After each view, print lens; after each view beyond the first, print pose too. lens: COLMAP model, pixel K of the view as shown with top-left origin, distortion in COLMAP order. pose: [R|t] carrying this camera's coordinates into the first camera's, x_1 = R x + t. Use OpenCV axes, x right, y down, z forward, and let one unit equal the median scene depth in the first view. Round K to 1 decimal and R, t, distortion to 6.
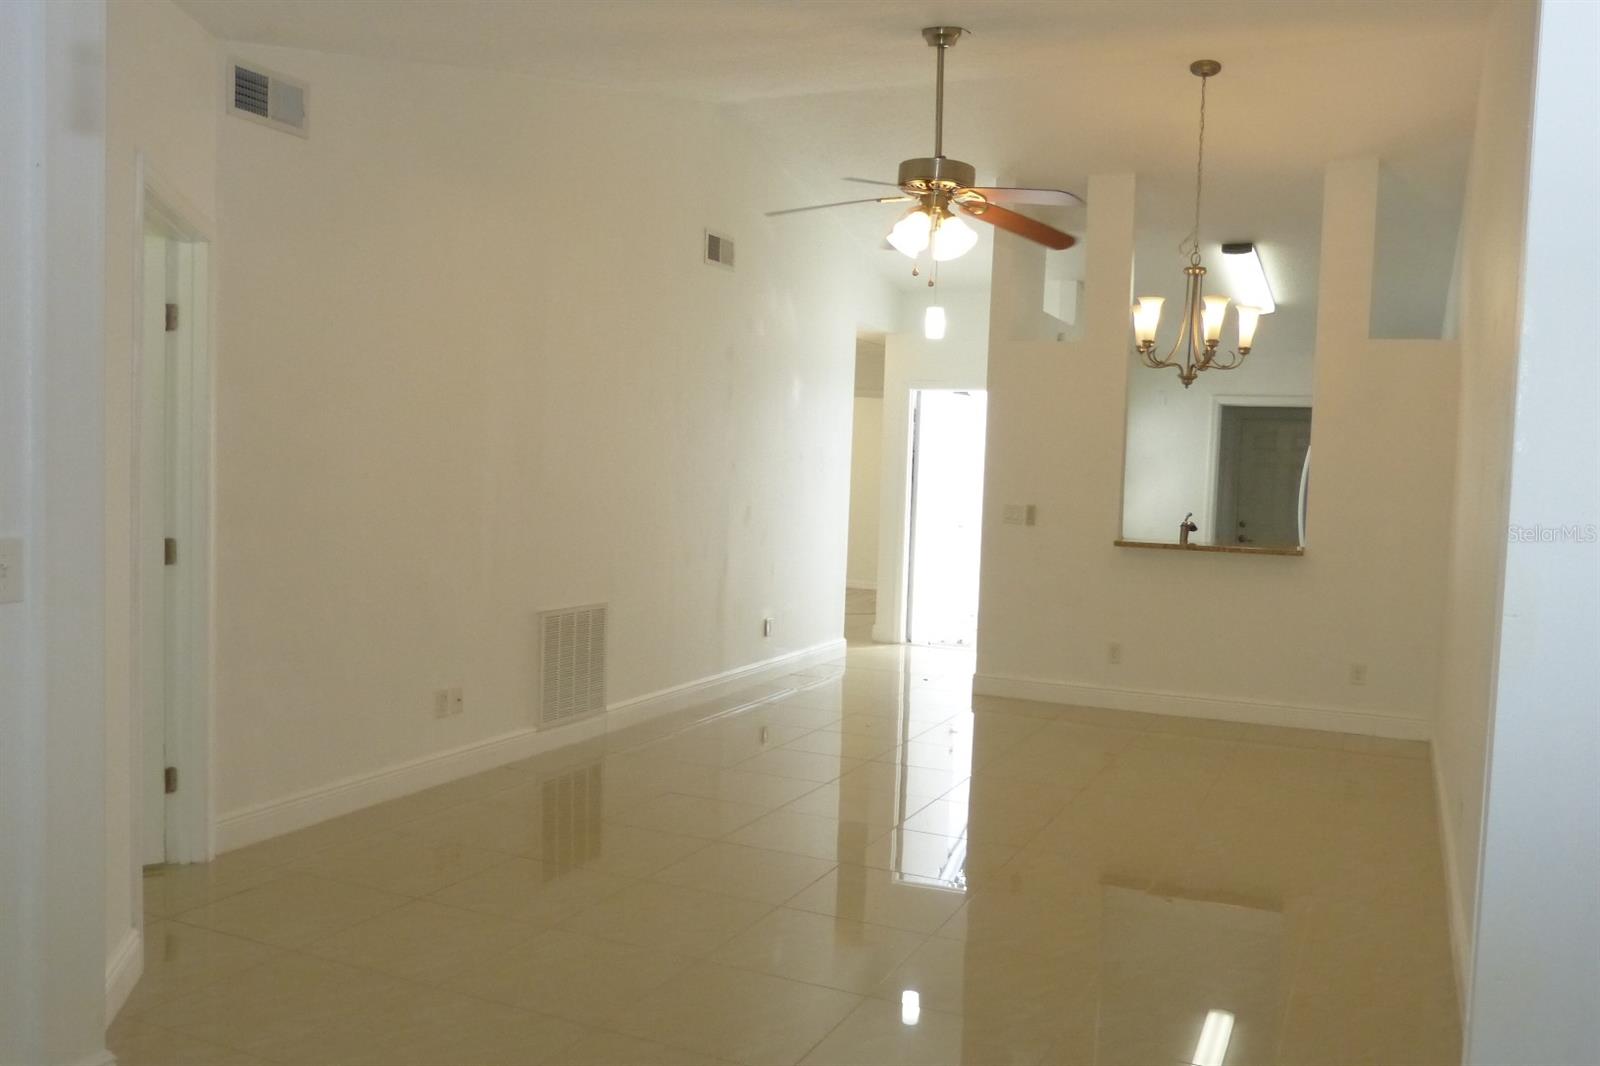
lens RADIAL K [[1284.6, 0, 801.5], [0, 1284.6, 535.3], [0, 0, 1]] dist [-0.043310, 0.026392]
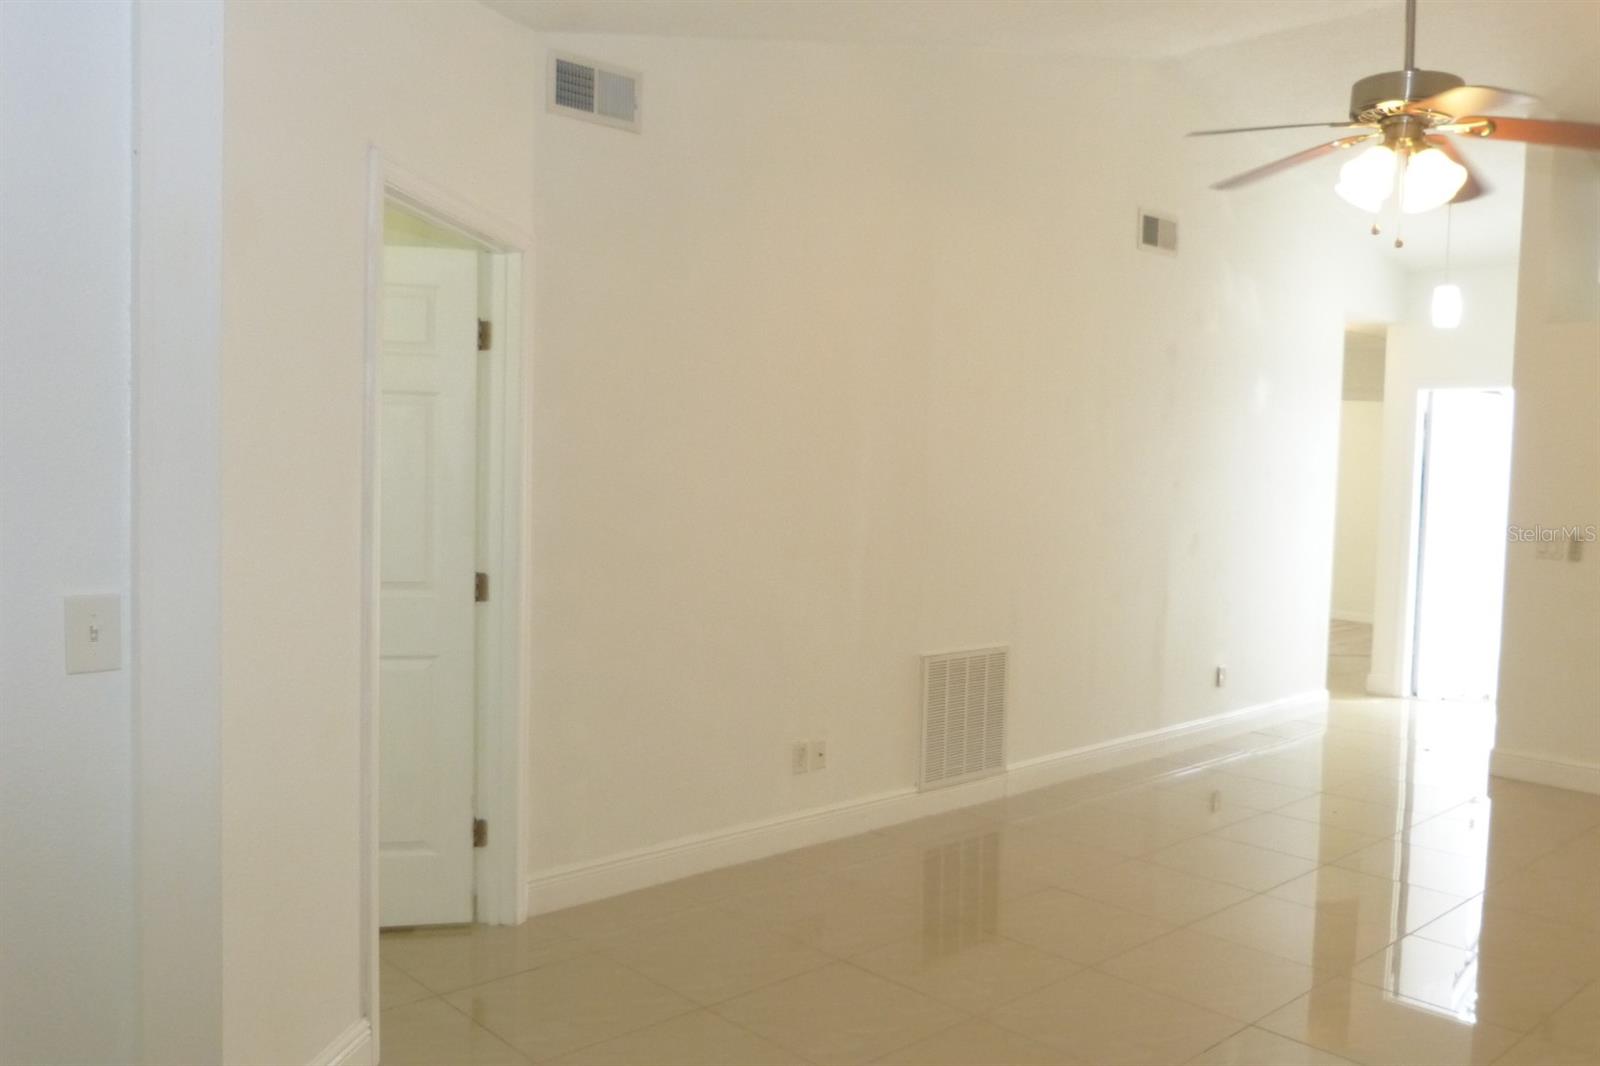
lens RADIAL K [[1284.6, 0, 796.0], [0, 1284.6, 531.5], [0, 0, 1]] dist [-0.043310, 0.026392]
pose [[0.923073, 0.008116, -0.384539, 0.047706], [-0.013158, 0.999858, -0.010483, -0.013558], [0.384399, 0.014736, 0.923049, 0.144666]]
